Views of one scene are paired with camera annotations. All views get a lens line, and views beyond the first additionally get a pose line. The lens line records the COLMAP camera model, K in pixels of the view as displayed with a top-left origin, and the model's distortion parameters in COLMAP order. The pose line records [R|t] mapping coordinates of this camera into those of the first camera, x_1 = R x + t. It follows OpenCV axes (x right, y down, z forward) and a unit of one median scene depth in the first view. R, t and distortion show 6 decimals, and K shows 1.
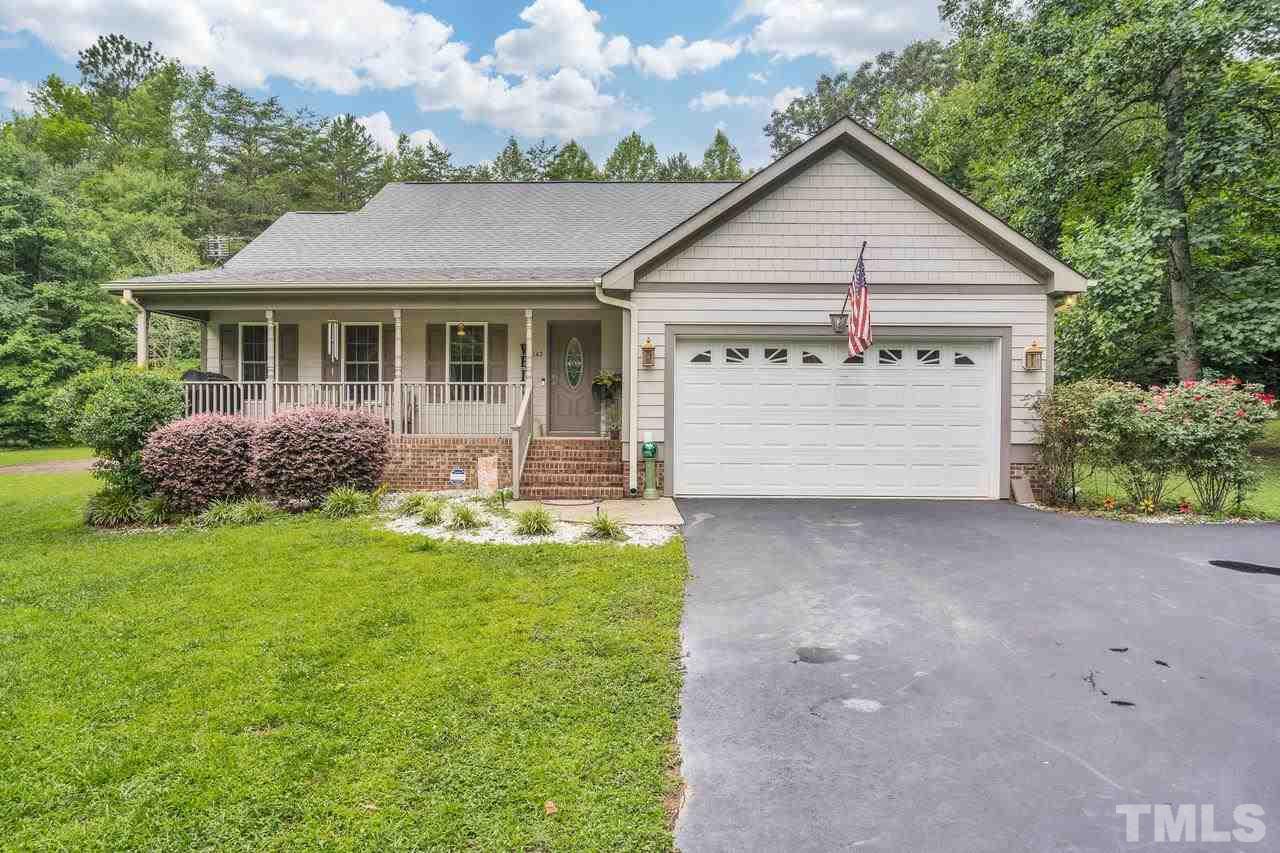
lens RADIAL K [[735.2, 0, 640.0], [0, 735.2, 426.5], [0, 0, 1]] dist [-0.043346, 0.038516]
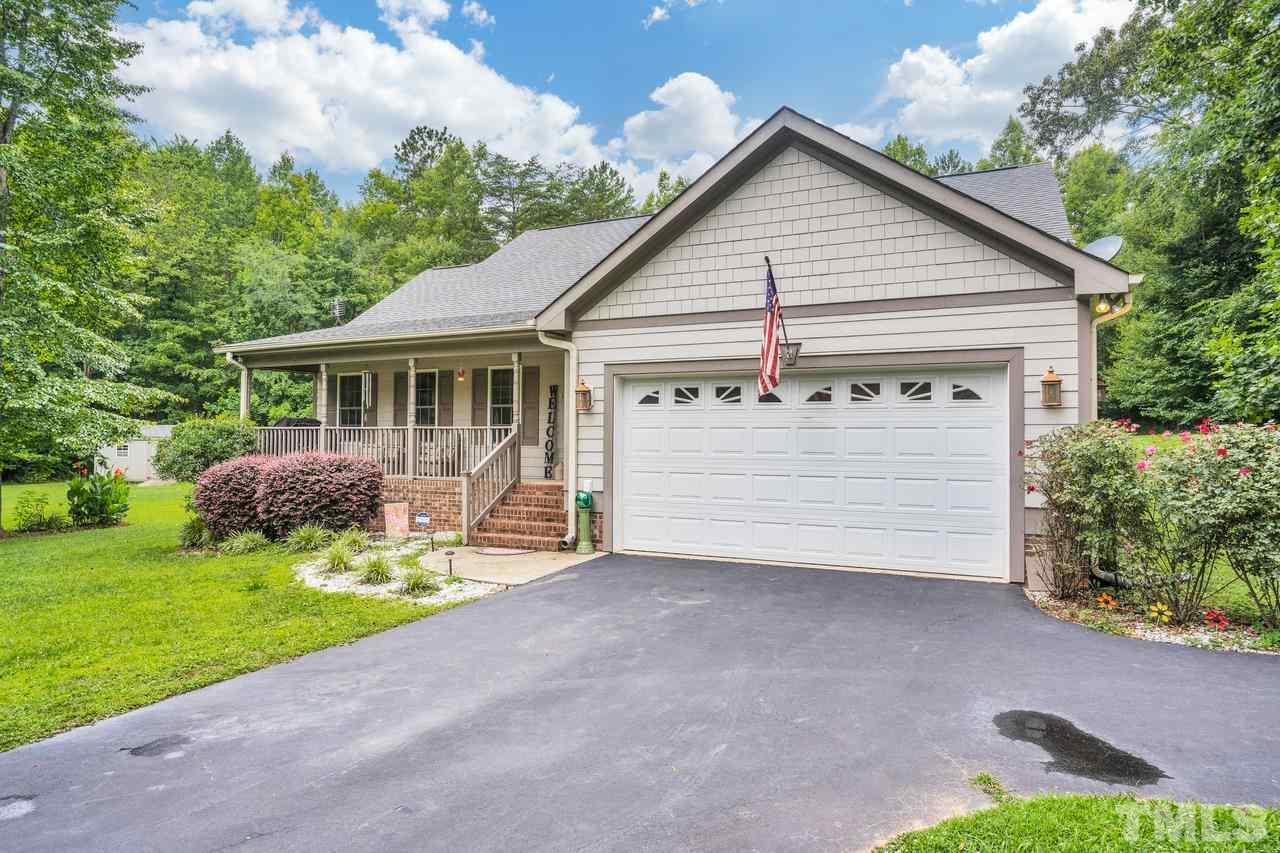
lens RADIAL K [[767.5, 0, 640.0], [0, 767.5, 426.5], [0, 0, 1]] dist [-0.006408, 0.001686]
pose [[0.907323, -0.006806, -0.420380, 0.477888], [-0.009923, 0.999244, -0.037597, -0.024612], [0.420318, 0.038284, 0.906569, 0.142671]]
